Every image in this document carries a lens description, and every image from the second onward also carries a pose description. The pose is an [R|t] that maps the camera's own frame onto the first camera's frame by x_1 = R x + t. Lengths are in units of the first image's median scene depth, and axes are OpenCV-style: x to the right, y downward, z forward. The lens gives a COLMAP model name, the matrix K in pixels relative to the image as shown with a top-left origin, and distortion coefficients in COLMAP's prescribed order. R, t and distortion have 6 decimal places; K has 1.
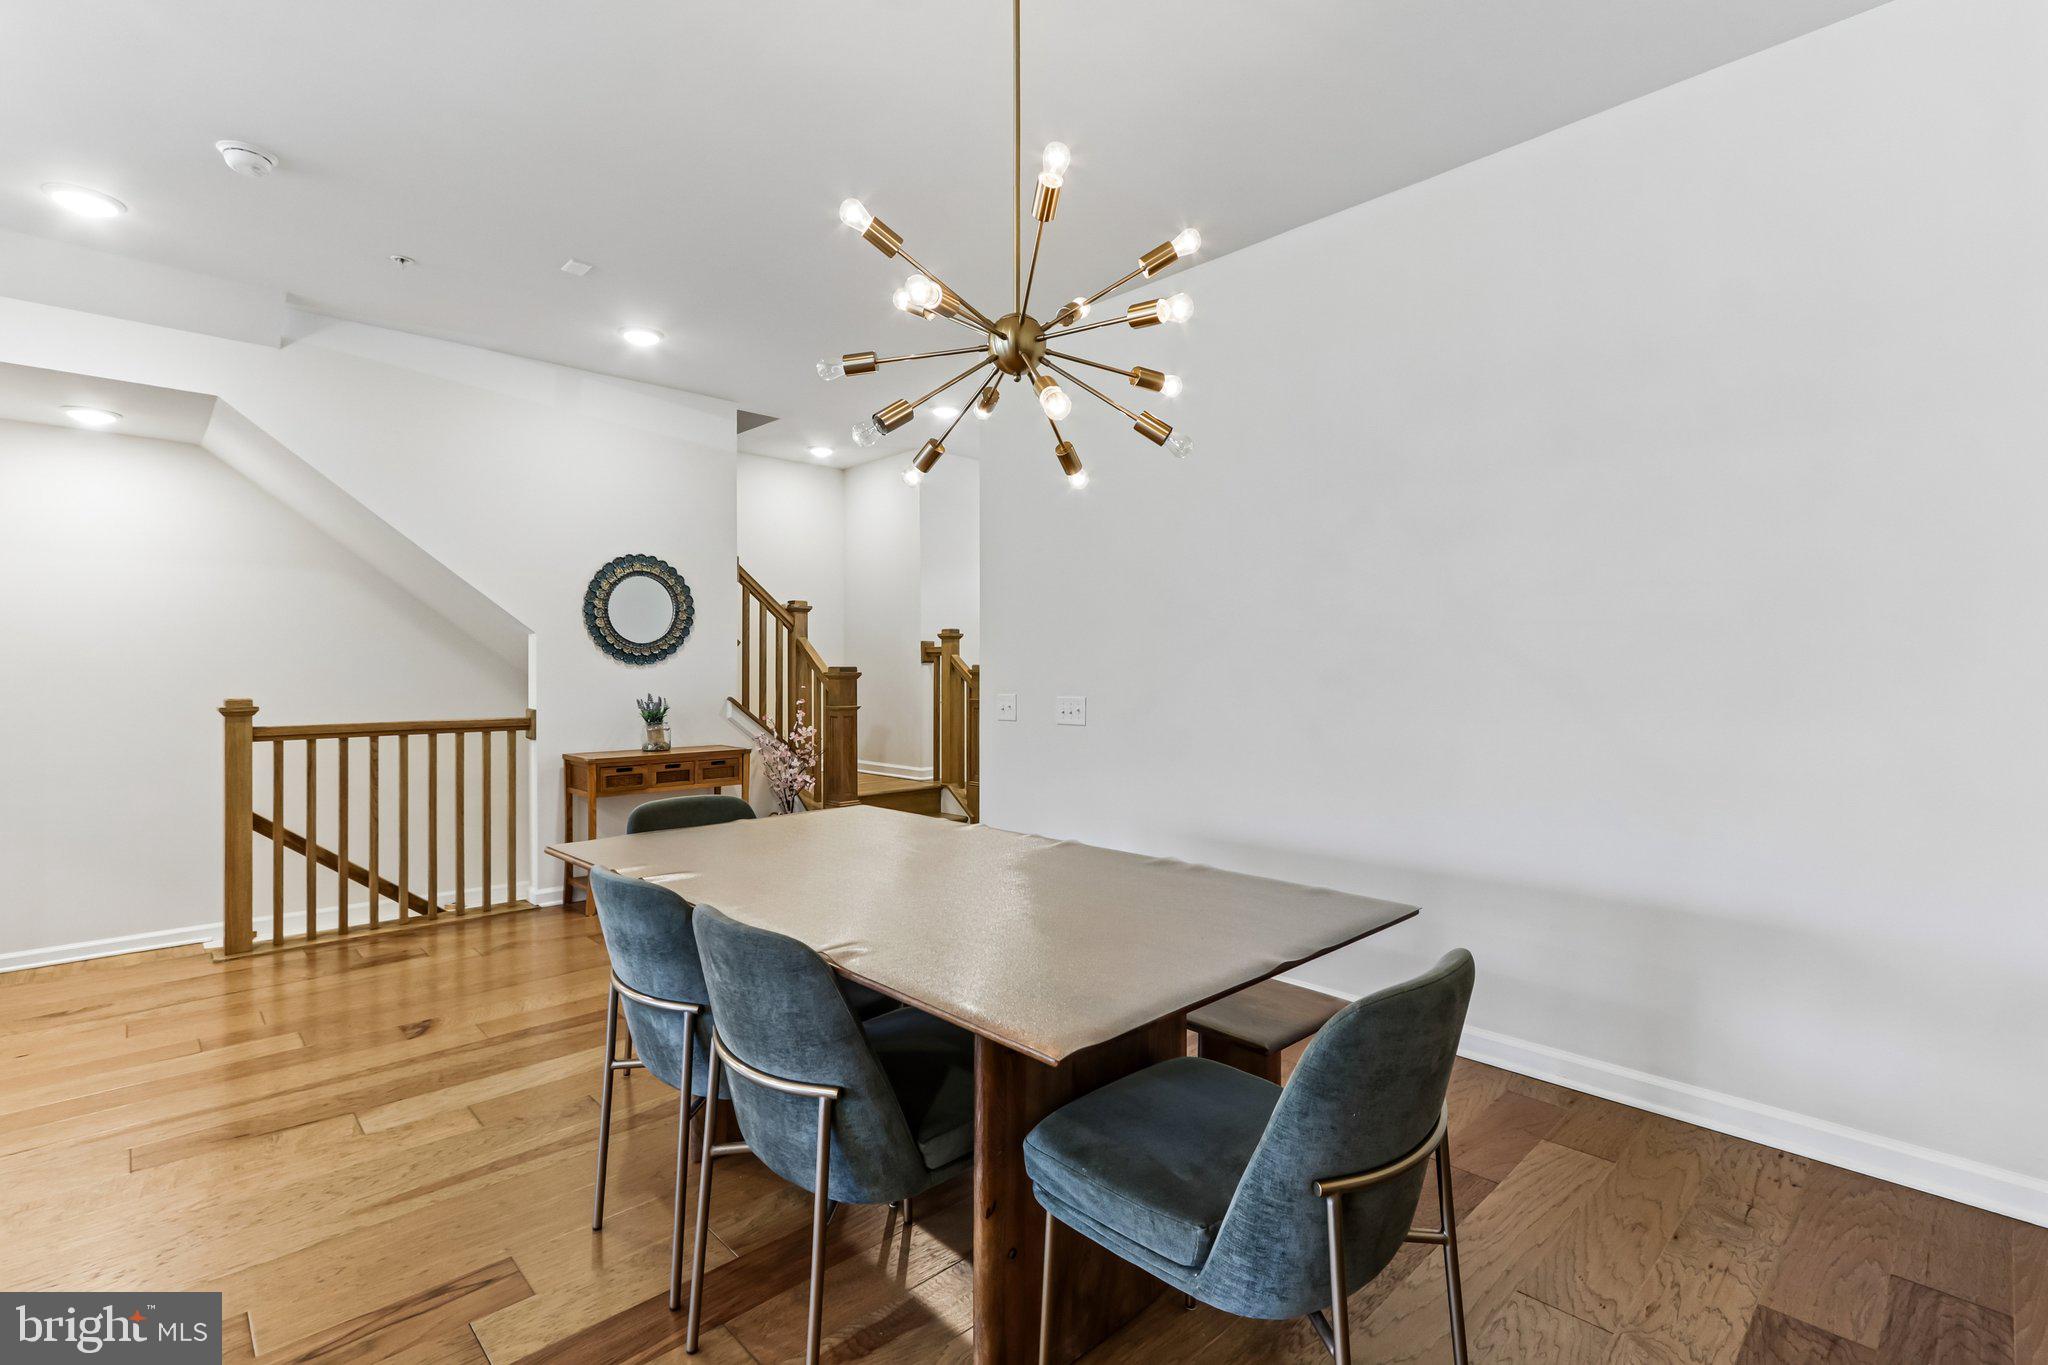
lens RADIAL K [[950.7, 0, 1013.1], [0, 950.7, 673.9], [0, 0, 1]] dist [-0.000249, 0.000160]
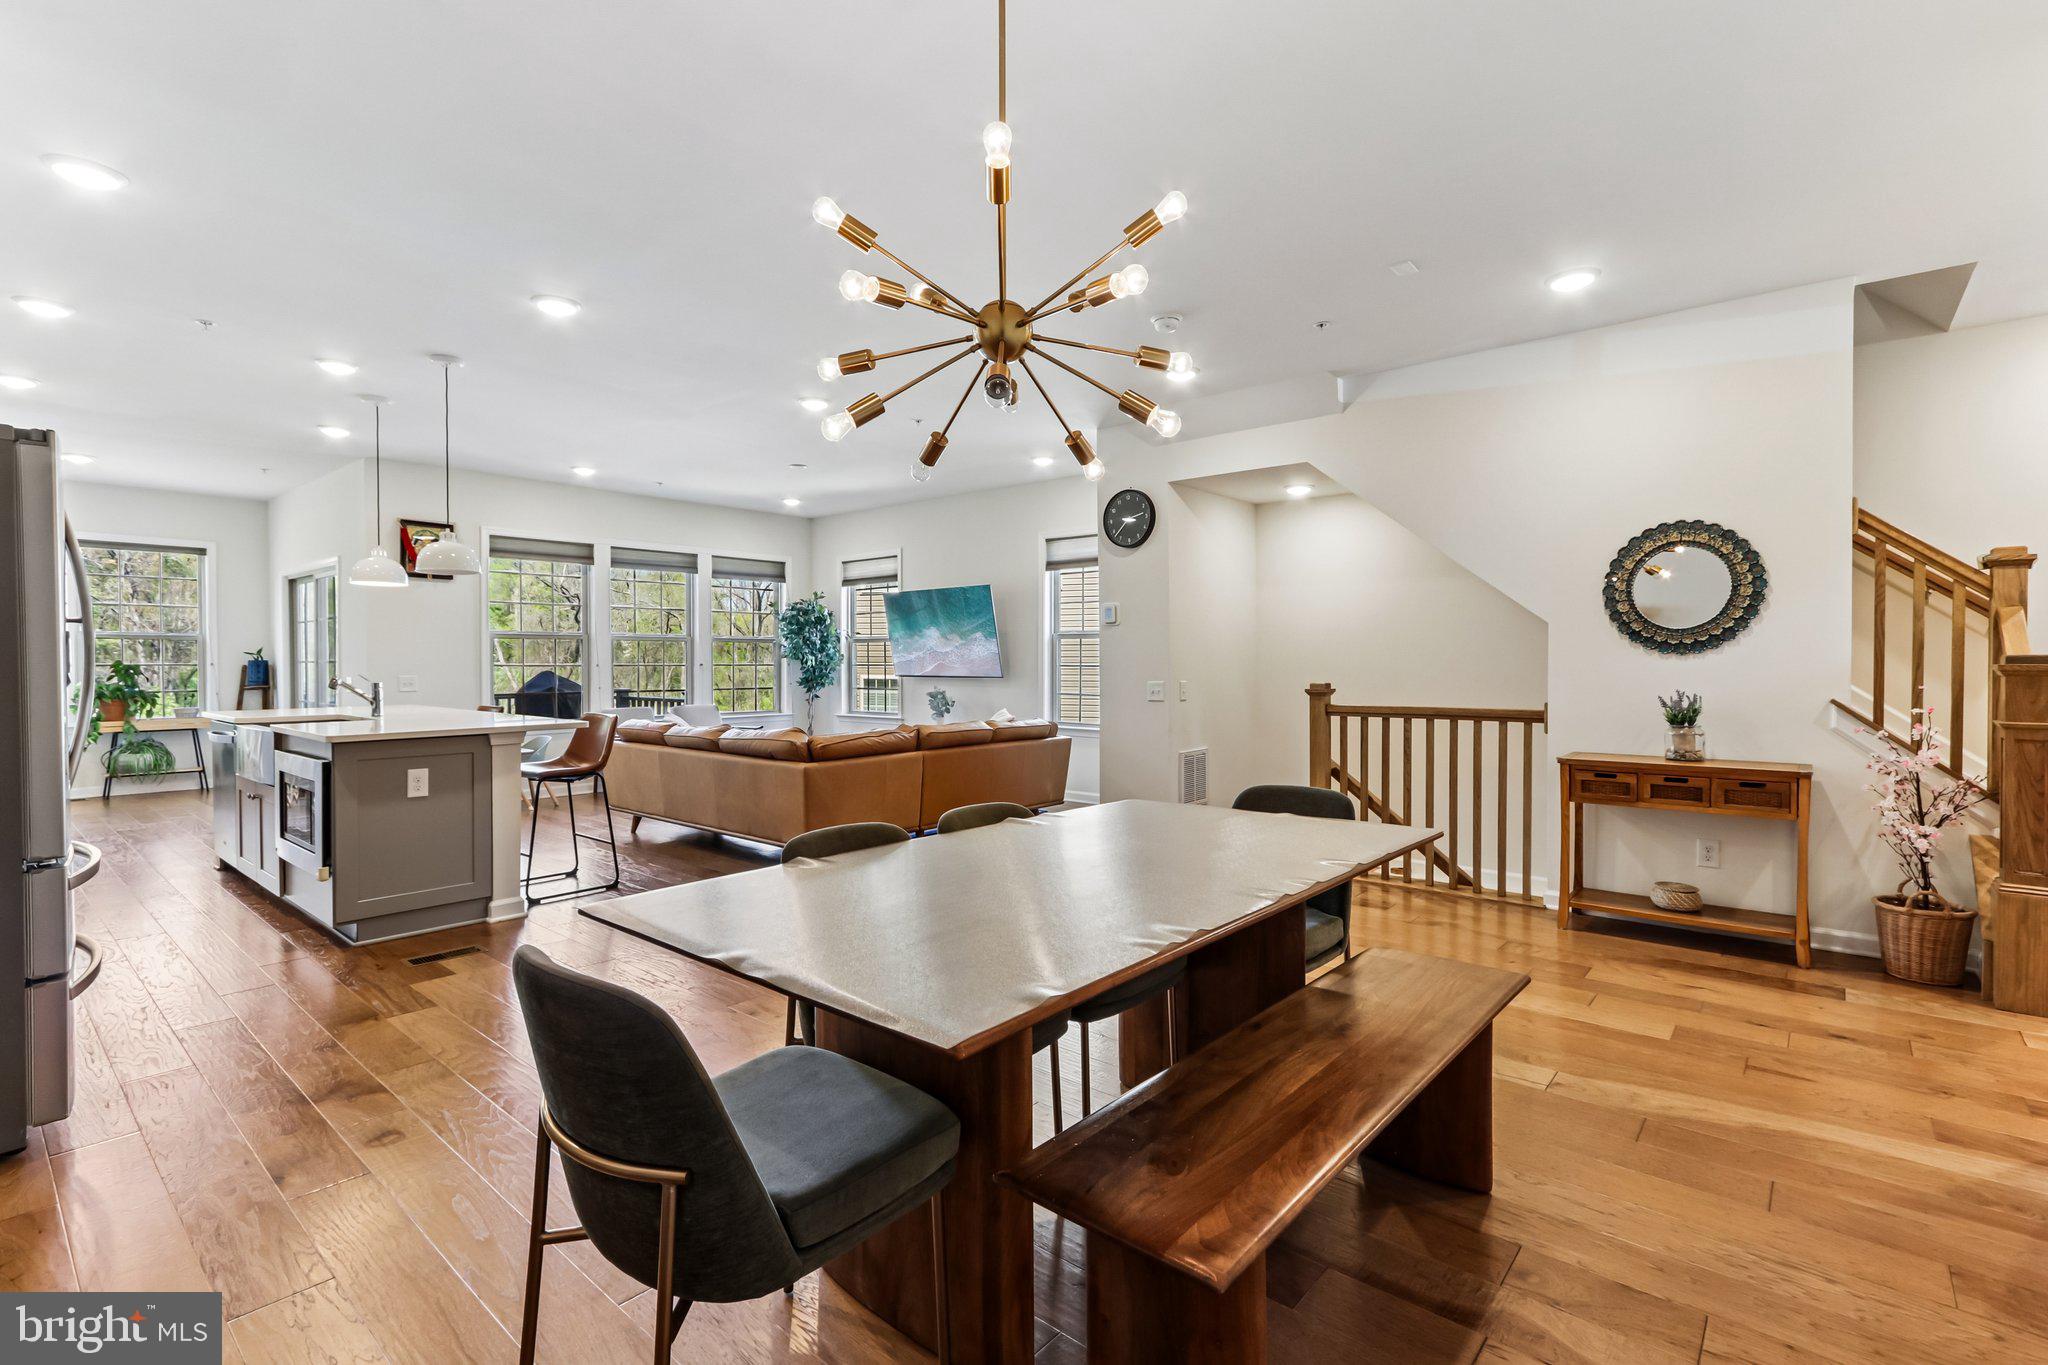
lens RADIAL K [[950.7, 0, 1013.1], [0, 950.7, 673.9], [0, 0, 1]] dist [-0.000249, 0.000160]
pose [[0.083153, 0.016227, -0.996405, 0.398037], [0.001604, 0.999864, 0.016418, -0.007672], [0.996535, -0.002963, 0.083116, 0.368085]]
